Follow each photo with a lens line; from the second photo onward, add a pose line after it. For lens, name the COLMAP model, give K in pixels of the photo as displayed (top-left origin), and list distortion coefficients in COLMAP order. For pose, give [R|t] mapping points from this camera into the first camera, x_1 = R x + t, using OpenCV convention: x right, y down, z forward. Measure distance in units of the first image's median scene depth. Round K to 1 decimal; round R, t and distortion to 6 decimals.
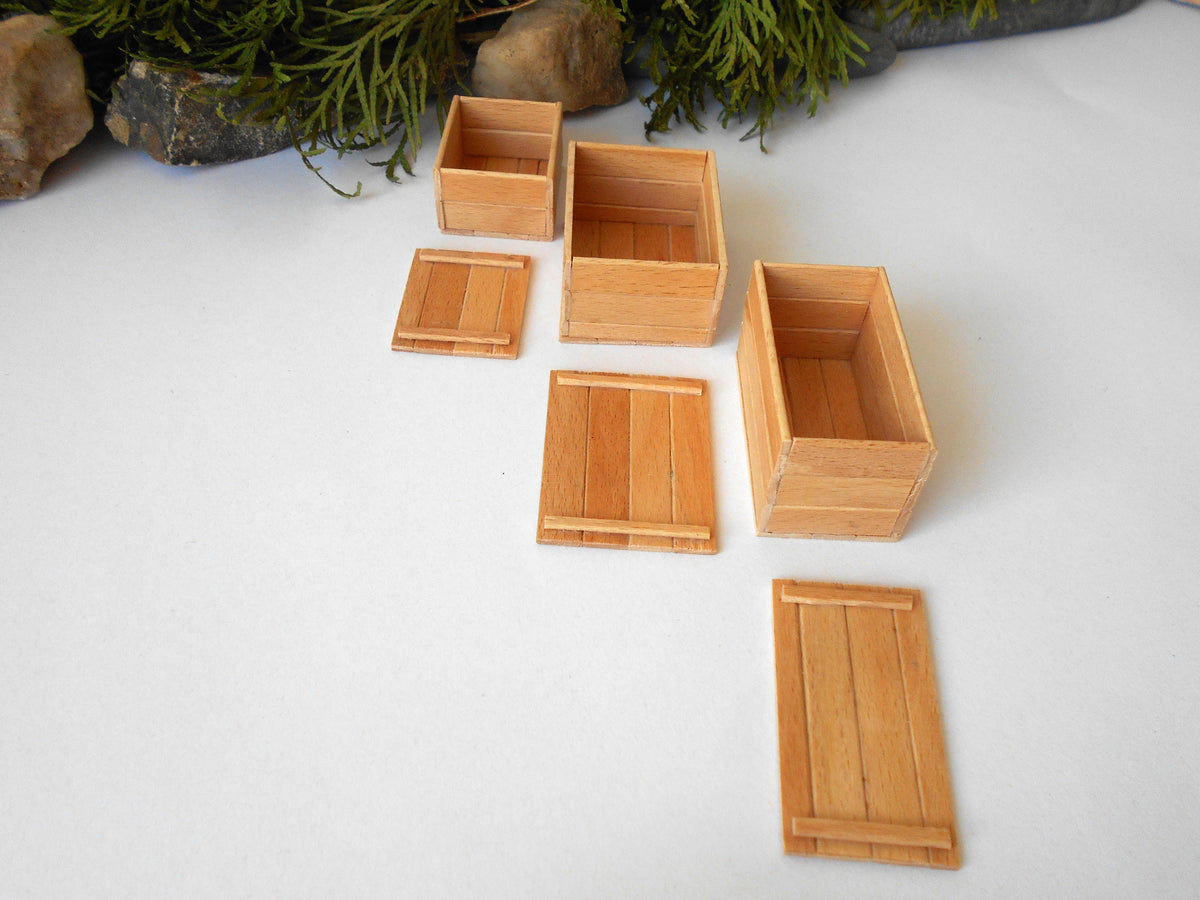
lens RADIAL K [[1072.6, 0, 600.0], [0, 1072.6, 450.0], [0, 0, 1]] dist [0.008816, 0.002310]
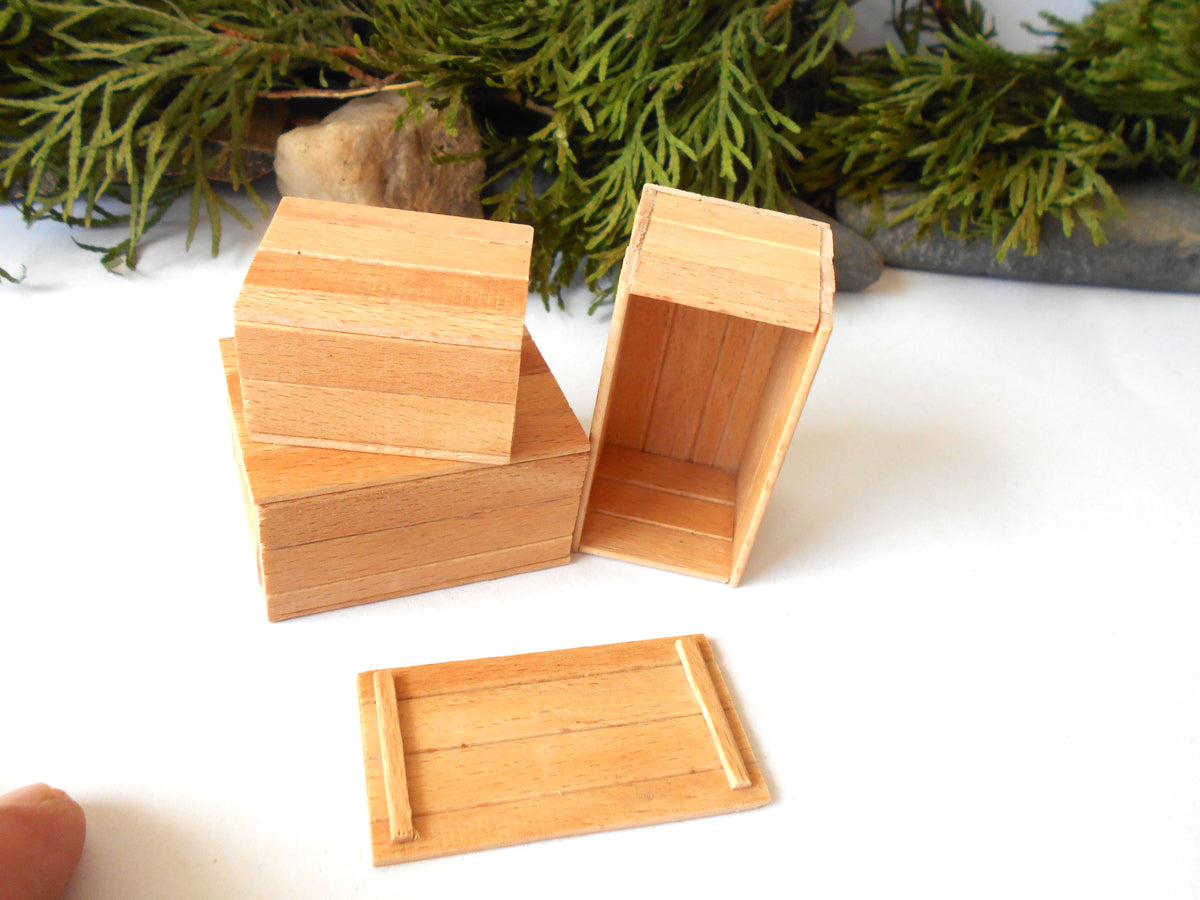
lens RADIAL K [[1059.3, 0, 605.1], [0, 1059.3, 454.4], [0, 0, 1]] dist [0.013053, -0.003159]
pose [[0.955202, 0.252887, -0.153744, 0.277430], [-0.268297, 0.959201, -0.089165, -0.160403], [0.124922, 0.126420, 0.984079, 0.342418]]
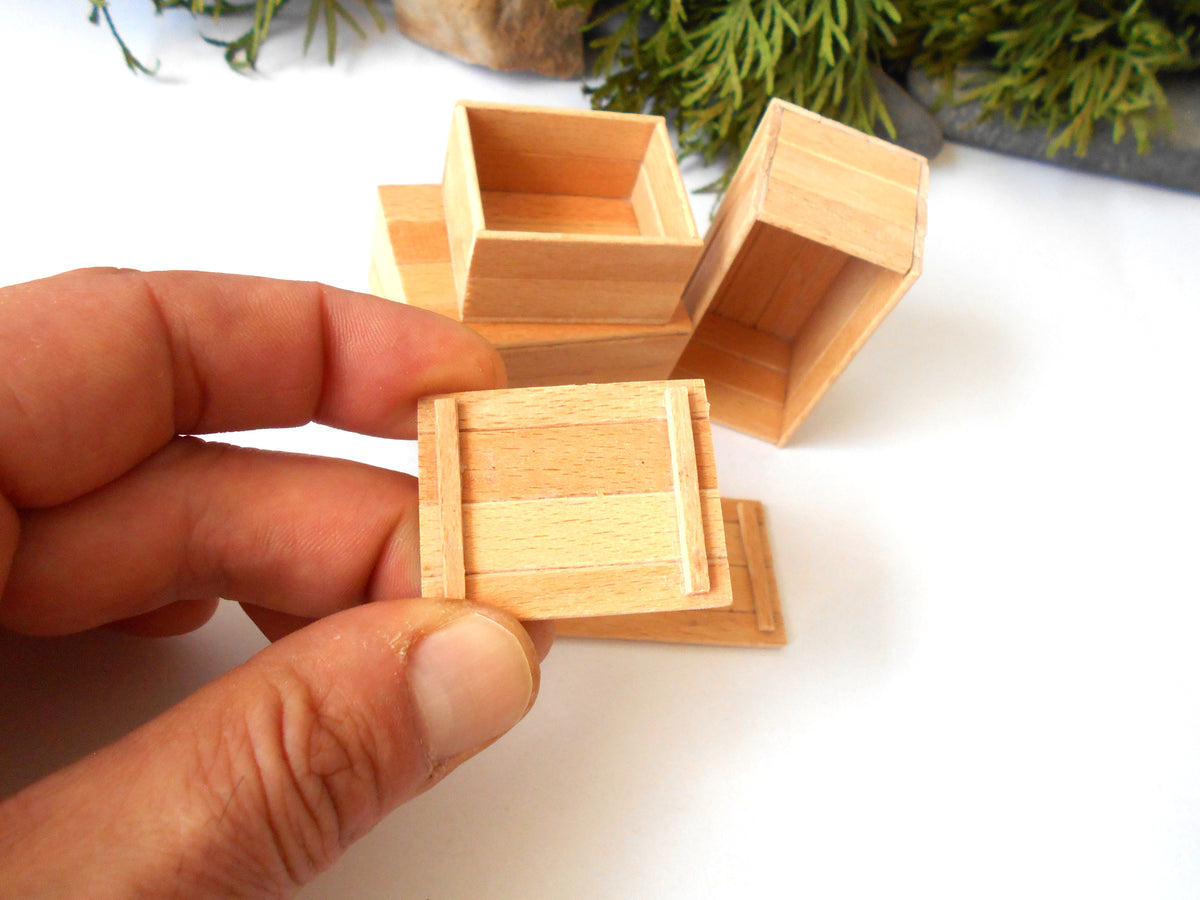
lens RADIAL K [[1072.6, 0, 600.0], [0, 1072.6, 450.0], [0, 0, 1]] dist [0.008816, 0.002310]
pose [[0.918251, 0.394998, -0.028126, 0.183405], [-0.388376, 0.912171, 0.130798, -0.207201], [0.077320, -0.109182, 0.991010, 0.226699]]
